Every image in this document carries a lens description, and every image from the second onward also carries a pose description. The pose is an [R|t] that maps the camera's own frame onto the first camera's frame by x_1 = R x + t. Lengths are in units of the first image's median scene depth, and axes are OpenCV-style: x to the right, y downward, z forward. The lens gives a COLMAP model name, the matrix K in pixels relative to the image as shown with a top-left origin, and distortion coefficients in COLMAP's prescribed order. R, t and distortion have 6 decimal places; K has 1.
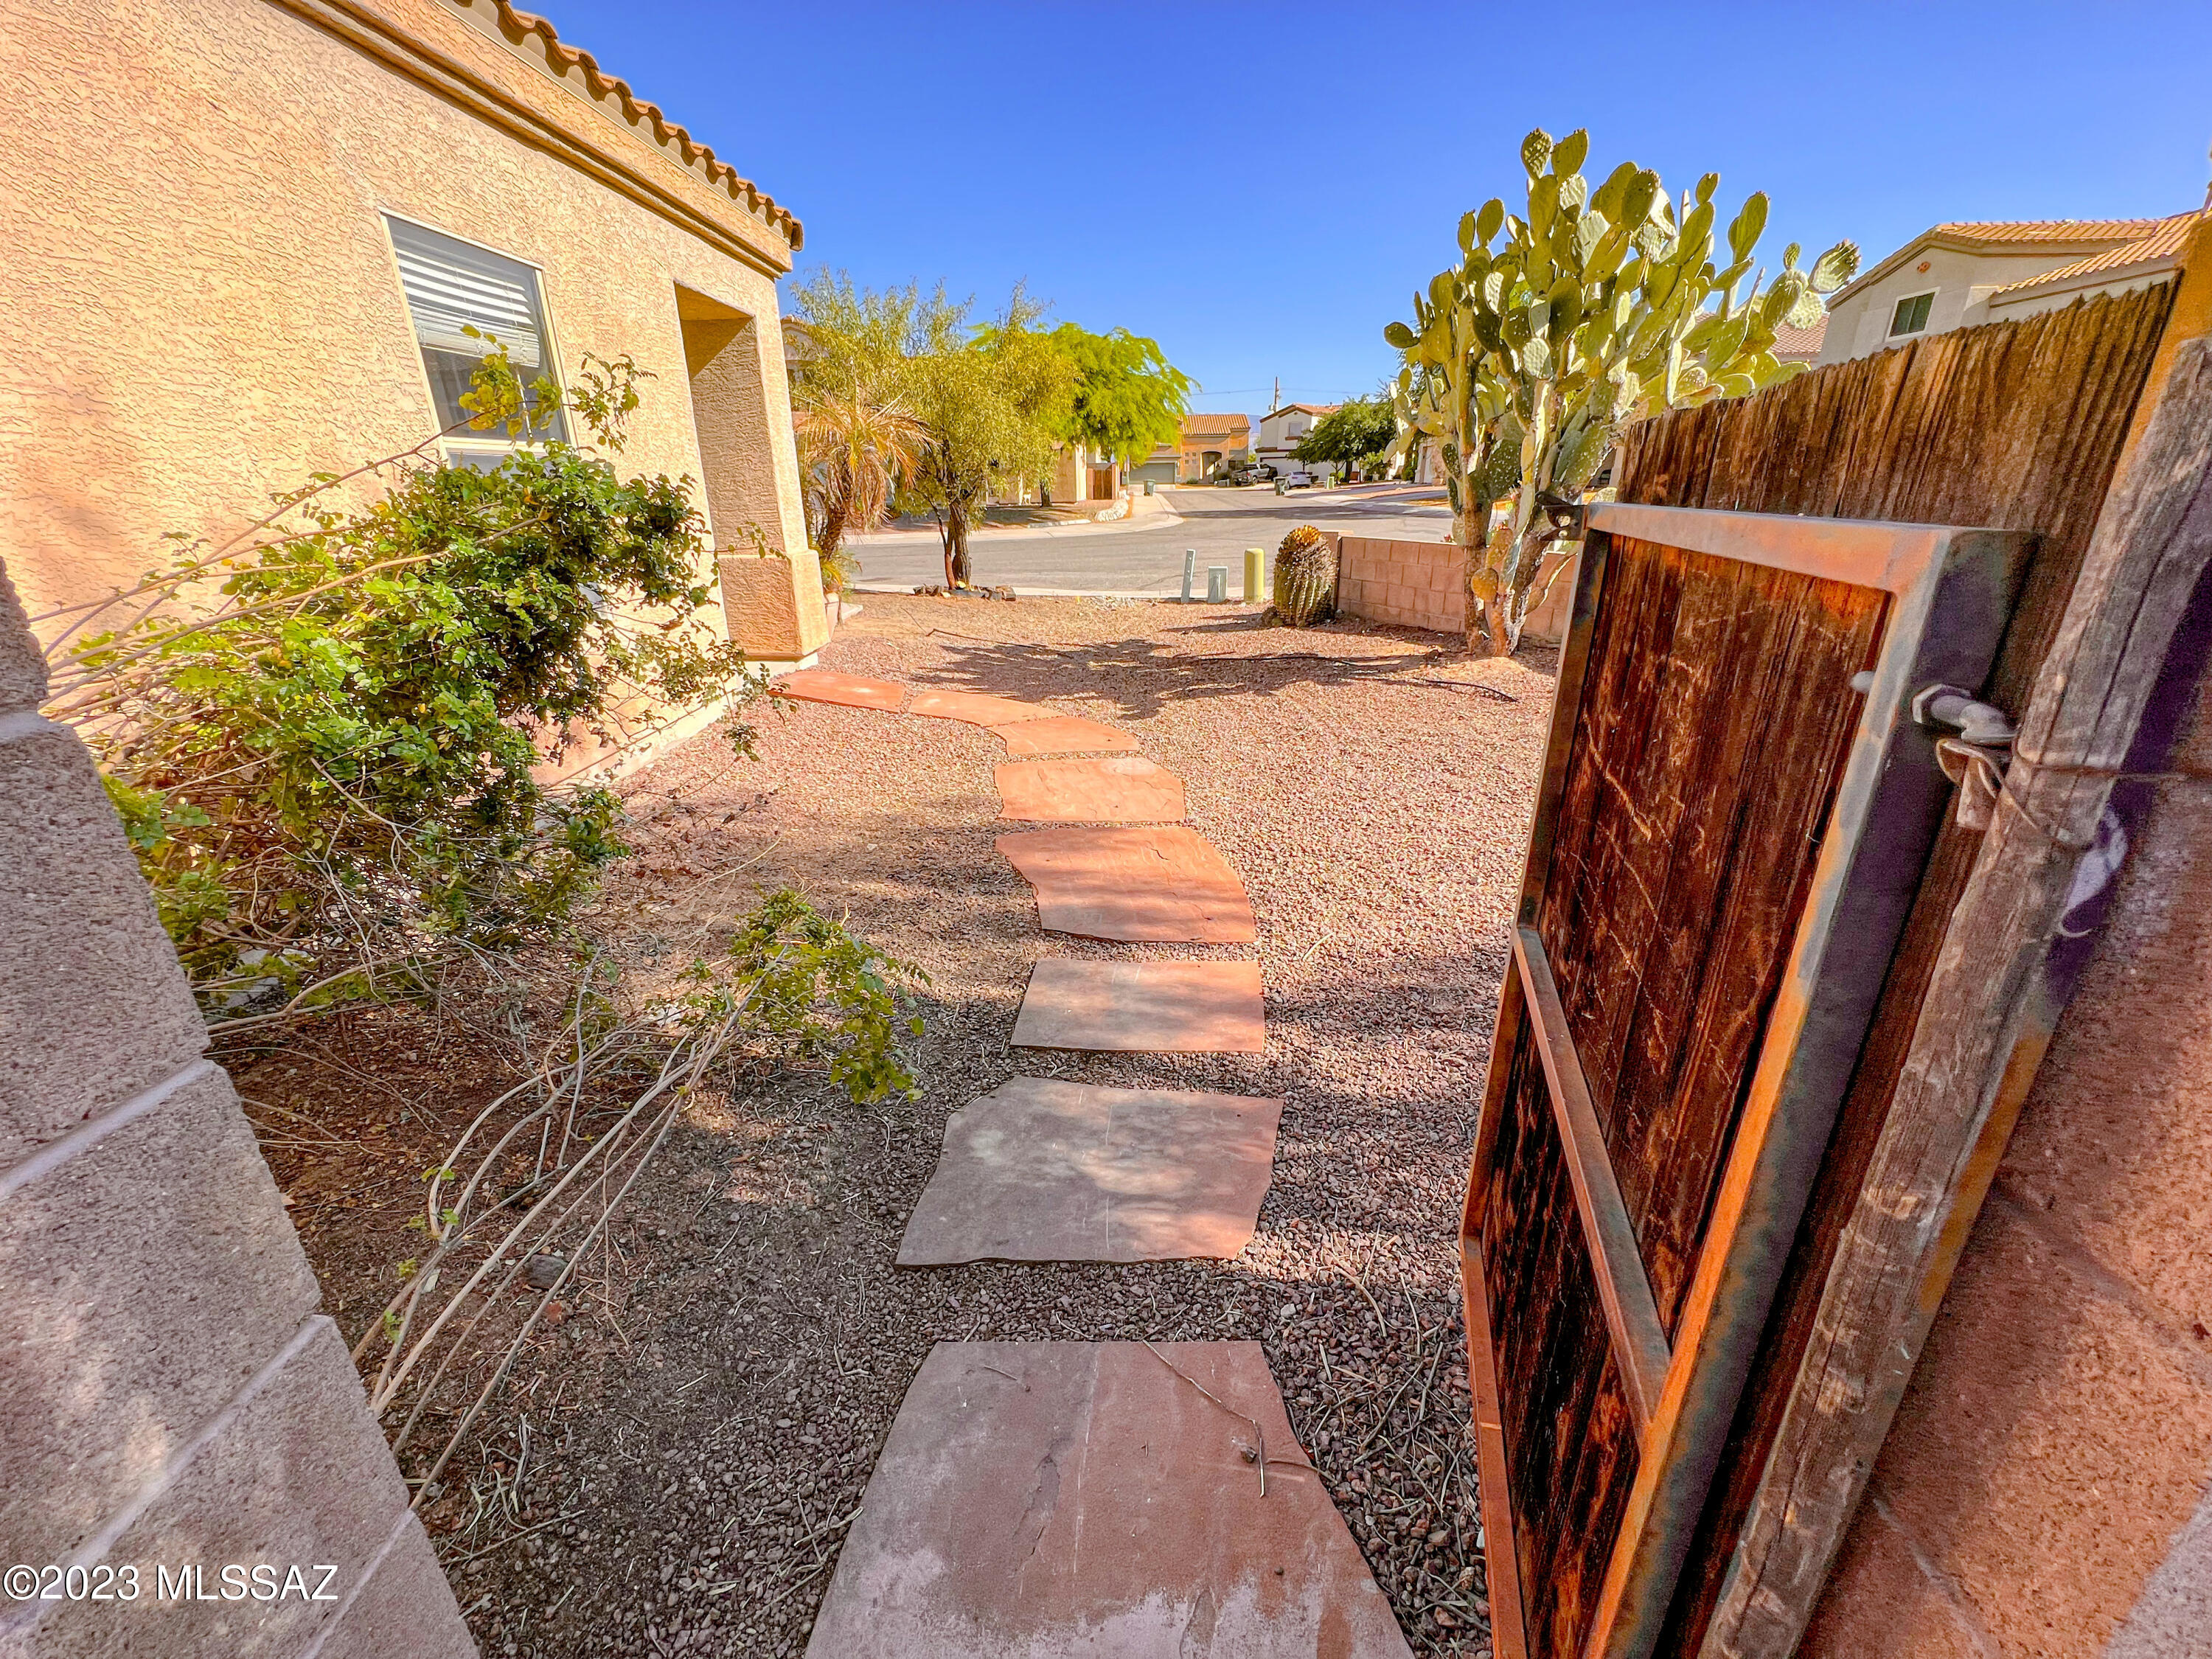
lens RADIAL K [[896.2, 0, 1104.5], [0, 896.2, 828.5], [0, 0, 1]] dist [0.001878, -0.000070]
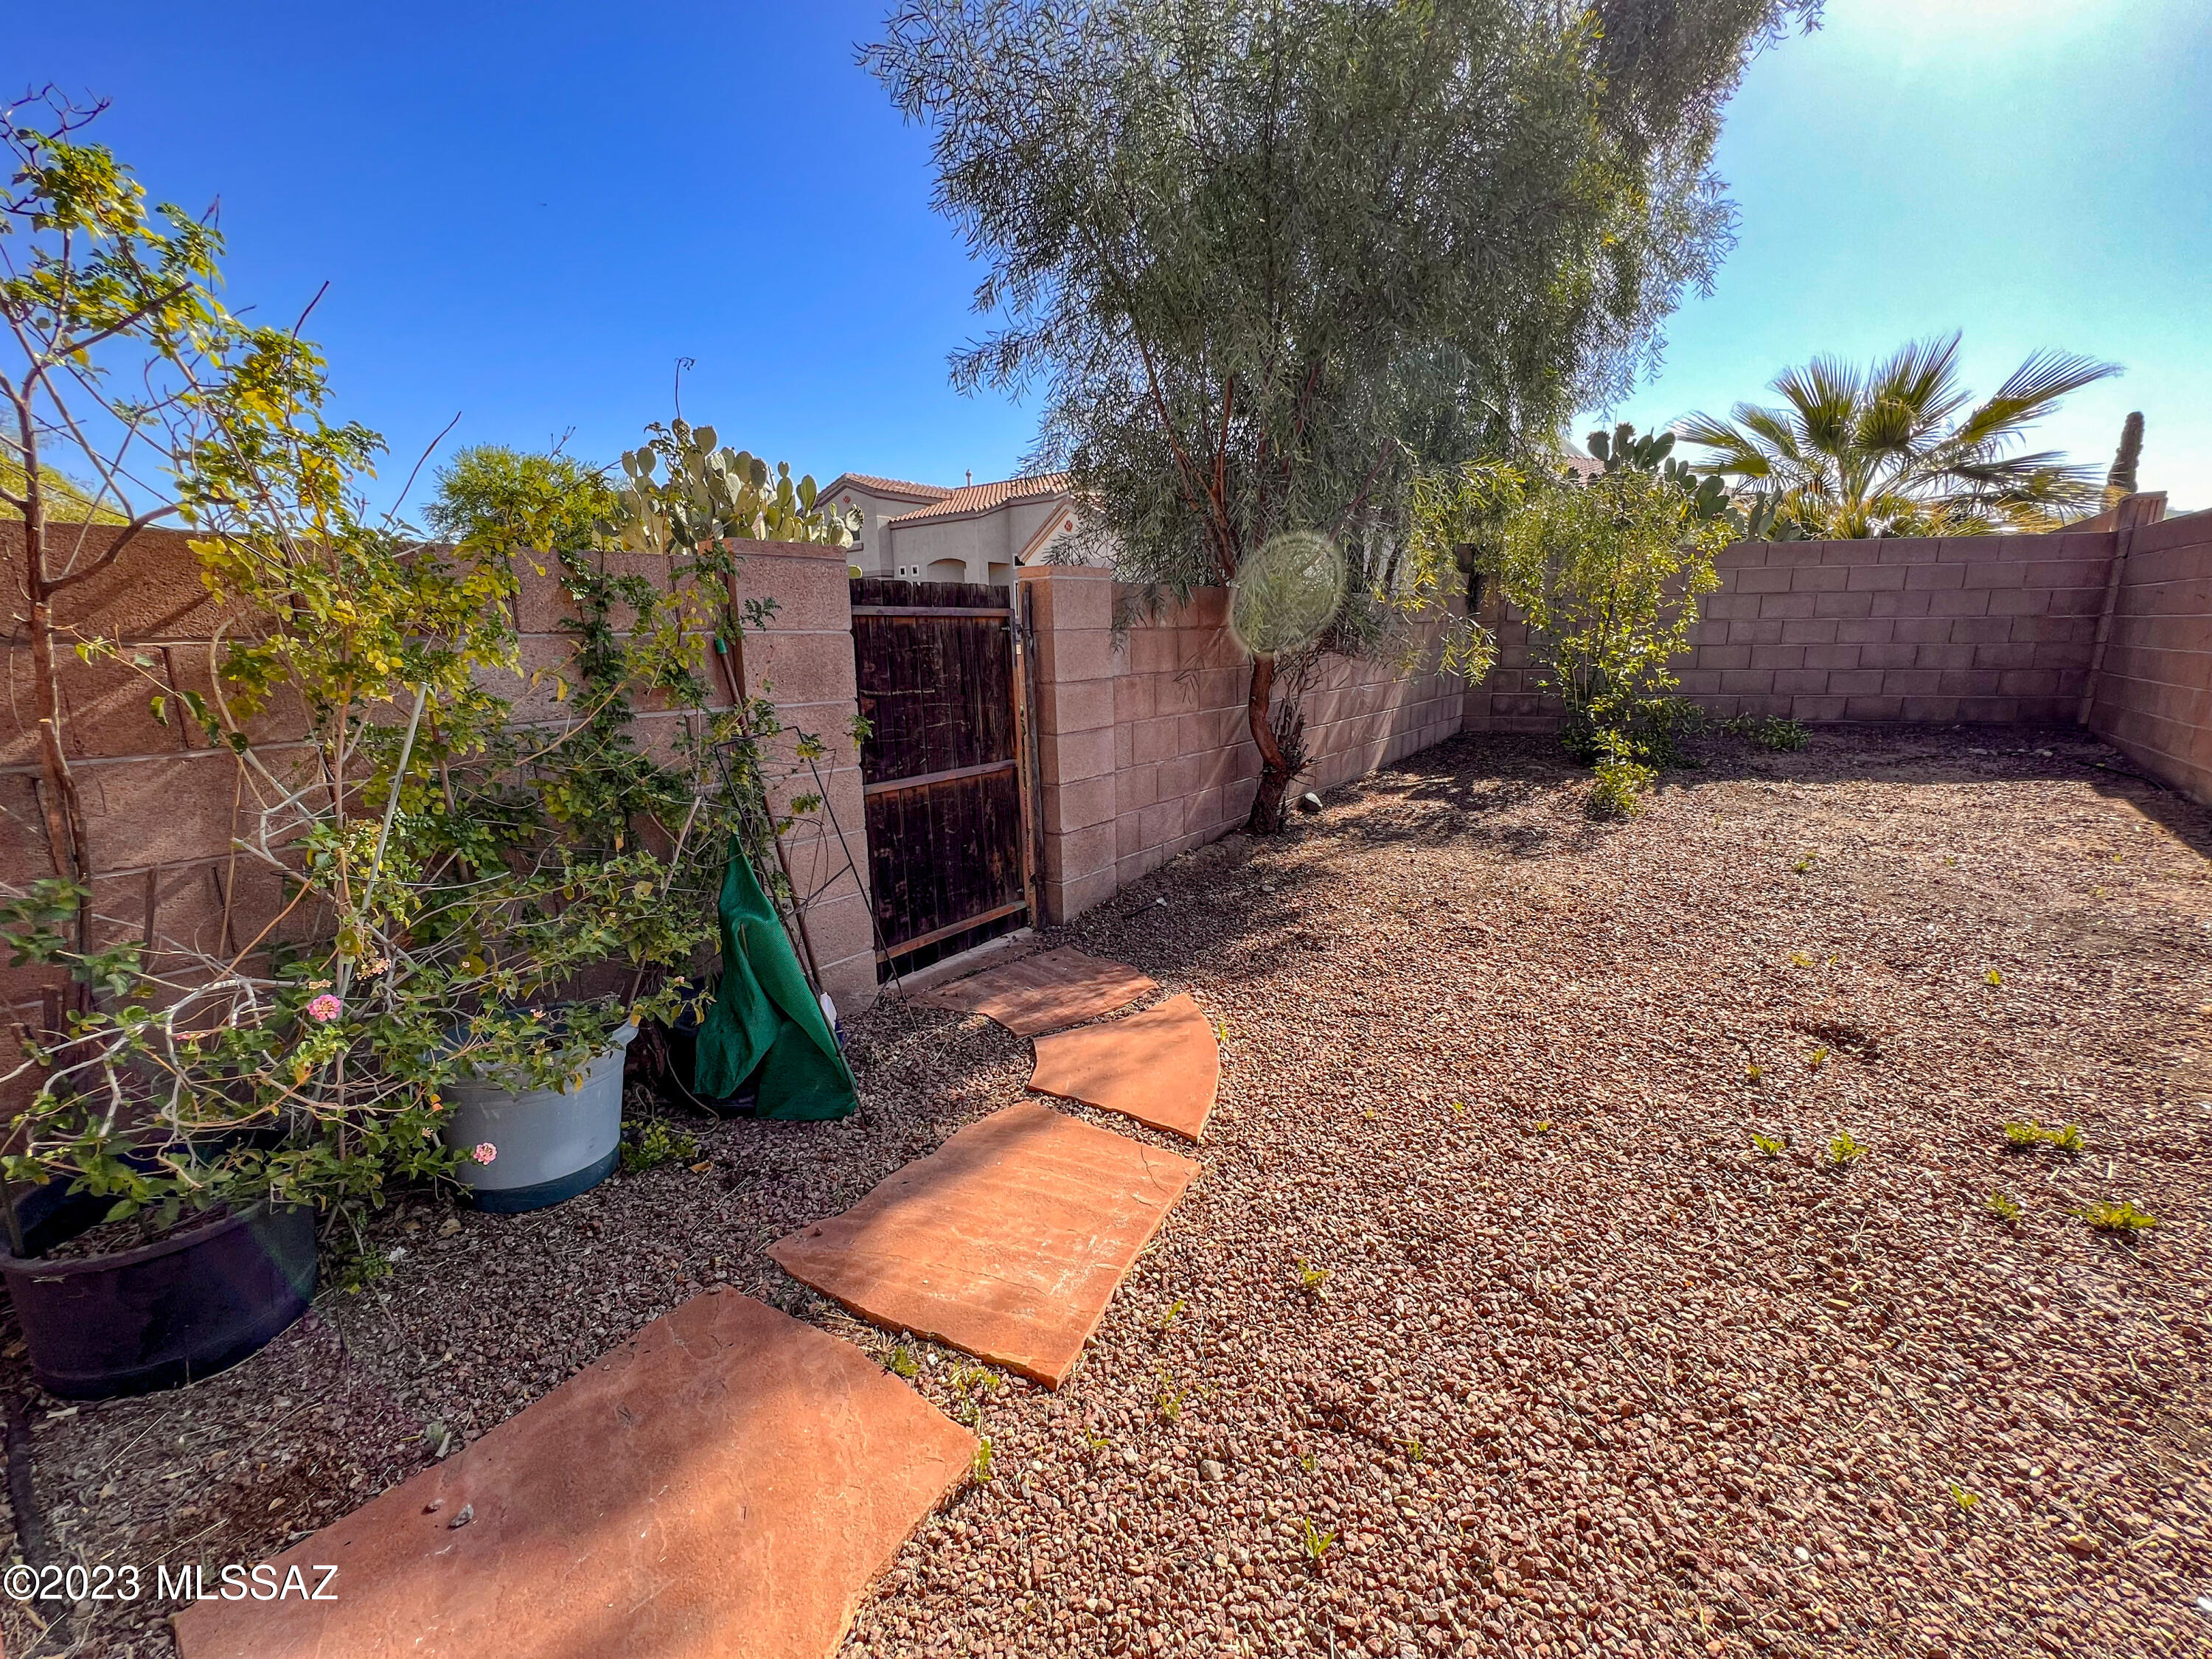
lens RADIAL K [[896.2, 0, 1104.2], [0, 896.2, 822.2], [0, 0, 1]] dist [0.001878, -0.000070]
pose [[0.581099, -0.166152, 0.796691, -0.471384], [0.298103, 0.954356, -0.018401, 0.159062], [-0.757270, 0.248188, 0.604106, -0.355379]]
